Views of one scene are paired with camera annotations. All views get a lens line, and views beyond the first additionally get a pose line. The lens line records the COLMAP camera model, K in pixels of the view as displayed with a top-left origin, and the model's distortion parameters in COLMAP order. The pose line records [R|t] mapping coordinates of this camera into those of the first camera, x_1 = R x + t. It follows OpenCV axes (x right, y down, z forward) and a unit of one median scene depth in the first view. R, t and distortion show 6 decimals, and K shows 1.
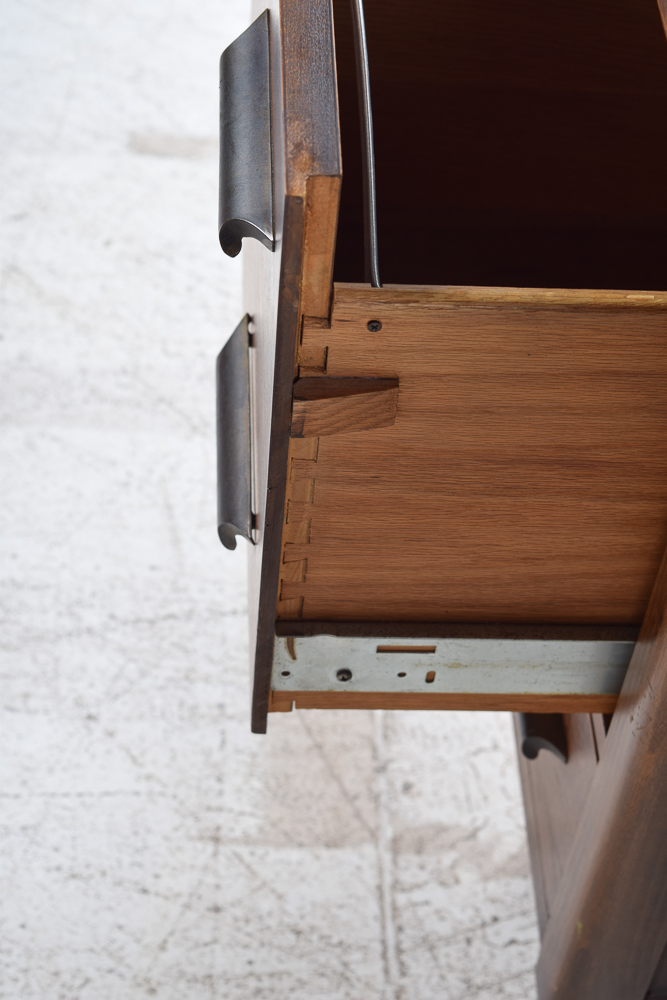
lens RADIAL K [[1977.6, 0, 332.6], [0, 1977.6, 499.5], [0, 0, 1]] dist [0.048809, 0.000000]
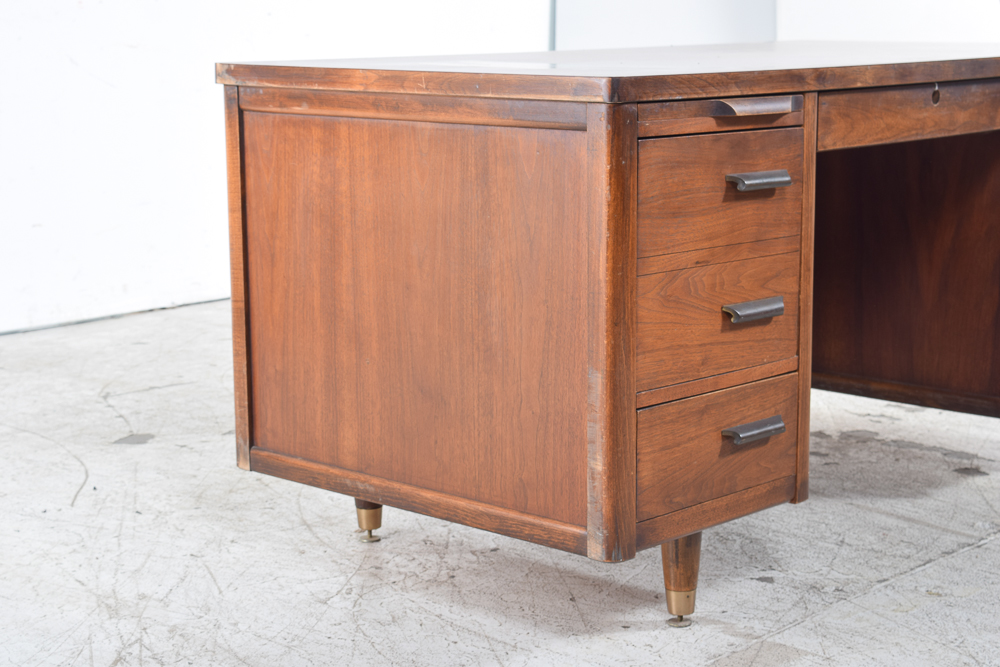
lens RADIAL K [[1891.8, 0, 498.1], [0, 1891.8, 337.6], [0, 0, 1]] dist [0.033348, 0.000000]
pose [[-0.699321, -0.194774, 0.687759, -1.095076], [0.507601, 0.542118, 0.669663, -1.481935], [-0.503280, 0.817417, -0.280247, 1.439528]]
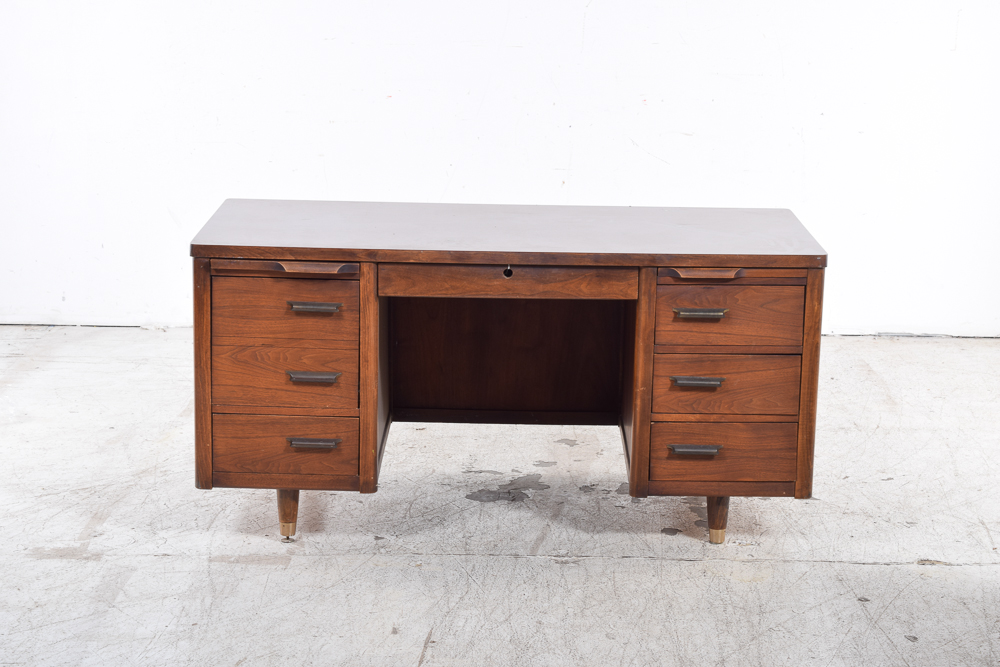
lens RADIAL K [[2256.2, 0, 496.1], [0, 2256.2, 340.3], [0, 0, 1]] dist [0.066126, 0.000000]
pose [[0.051457, -0.273805, 0.960408, -4.016738], [0.742756, 0.653345, 0.146468, -0.440496], [-0.667582, 0.705812, 0.236989, -0.587375]]
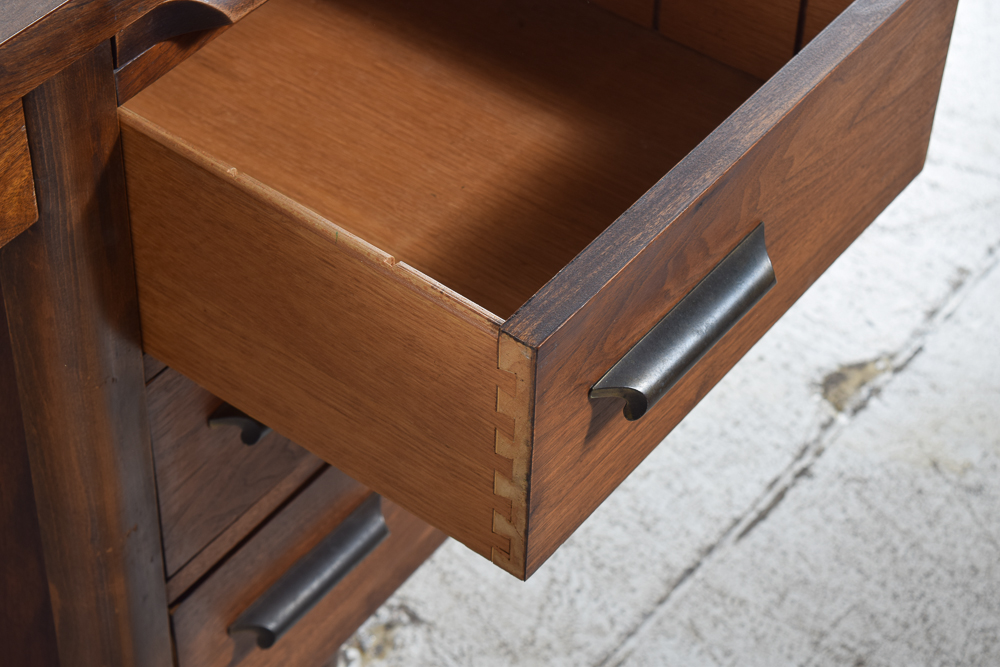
lens RADIAL K [[2256.2, 0, 501.9], [0, 2256.2, 334.8], [0, 0, 1]] dist [0.066126, 0.000000]
pose [[-0.768184, -0.510029, 0.386994, -0.297888], [0.419961, 0.054830, 0.905884, -0.298027], [-0.483246, 0.858408, 0.172073, 0.018850]]
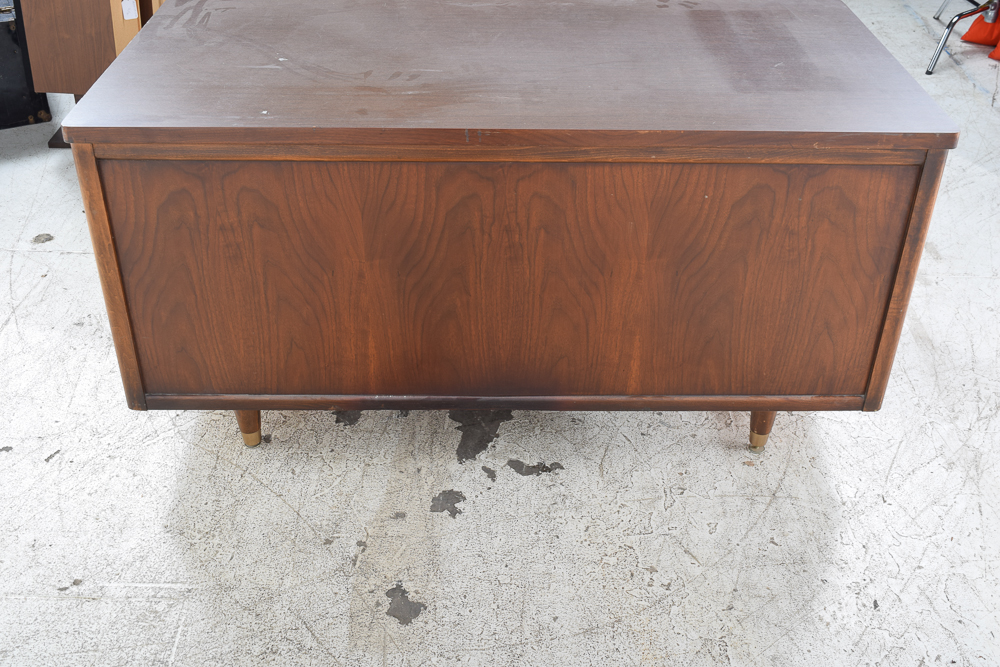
lens RADIAL K [[1064.7, 0, 506.7], [0, 1064.7, 327.9], [0, 0, 1]] dist [-0.066084, 0.000000]
pose [[-0.036005, 0.494475, -0.868446, 2.077940], [-0.761599, 0.549078, 0.344209, -0.232431], [0.647047, 0.673801, 0.356822, 0.012023]]
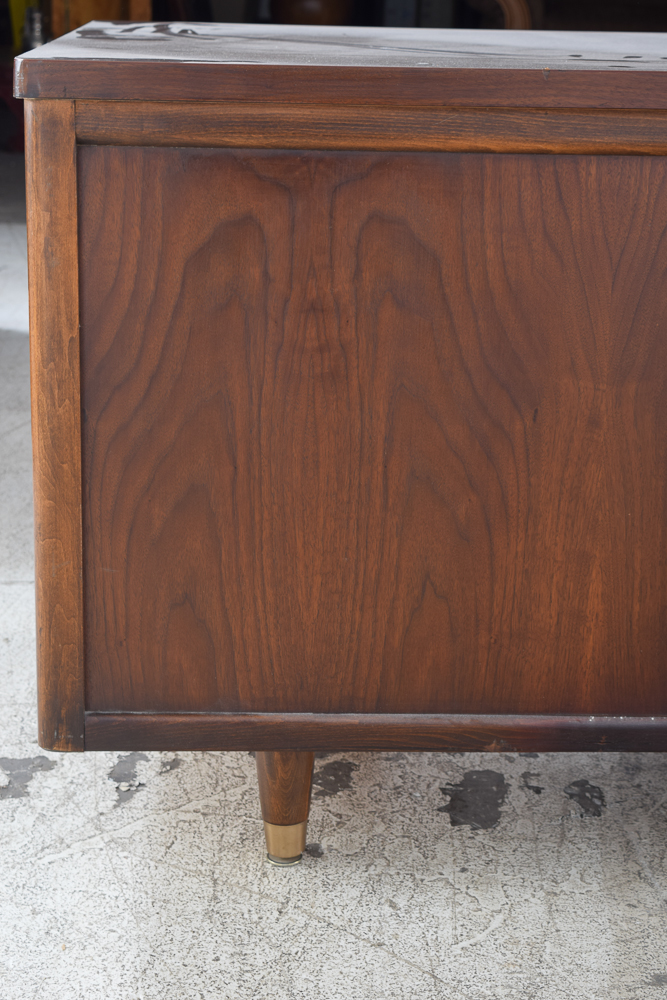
lens RADIAL K [[1891.8, 0, 331.2], [0, 1891.8, 504.9], [0, 0, 1]] dist [0.033348, 0.000000]
pose [[-0.015096, 0.213884, -0.976742, 1.993542], [-0.764815, 0.626767, 0.149068, 0.396928], [0.644073, 0.749278, 0.154120, 0.100861]]
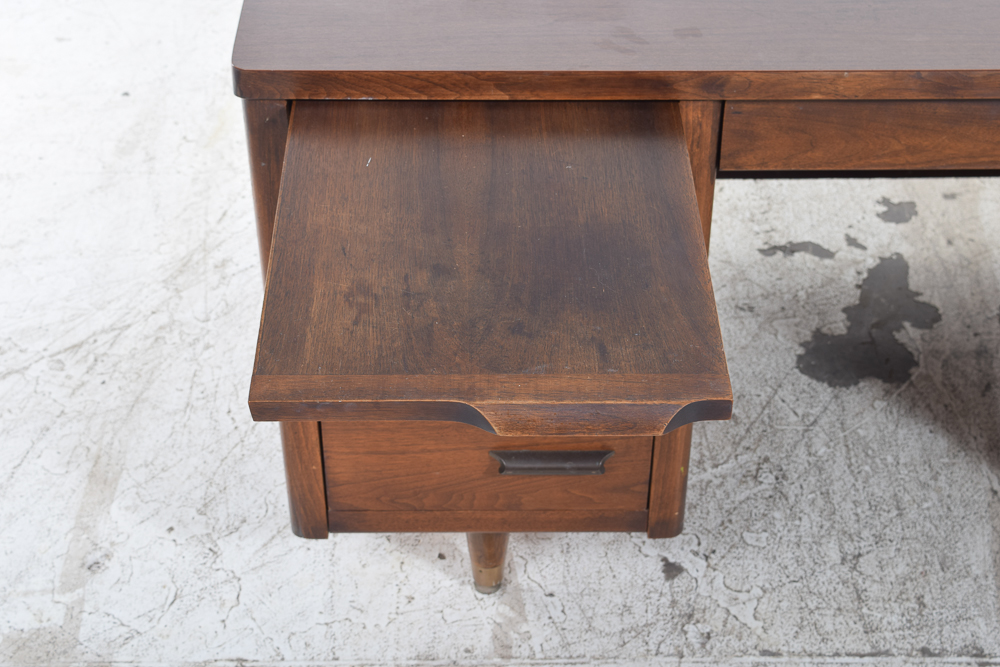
lens RADIAL K [[1661.1, 0, 502.4], [0, 1661.1, 327.9], [0, 0, 1]] dist [0.008694, 0.000000]
pose [[0.035452, -0.679948, 0.732403, -0.881744], [0.754463, 0.498819, 0.426574, -0.630867], [-0.655384, 0.537448, 0.530680, 0.027036]]
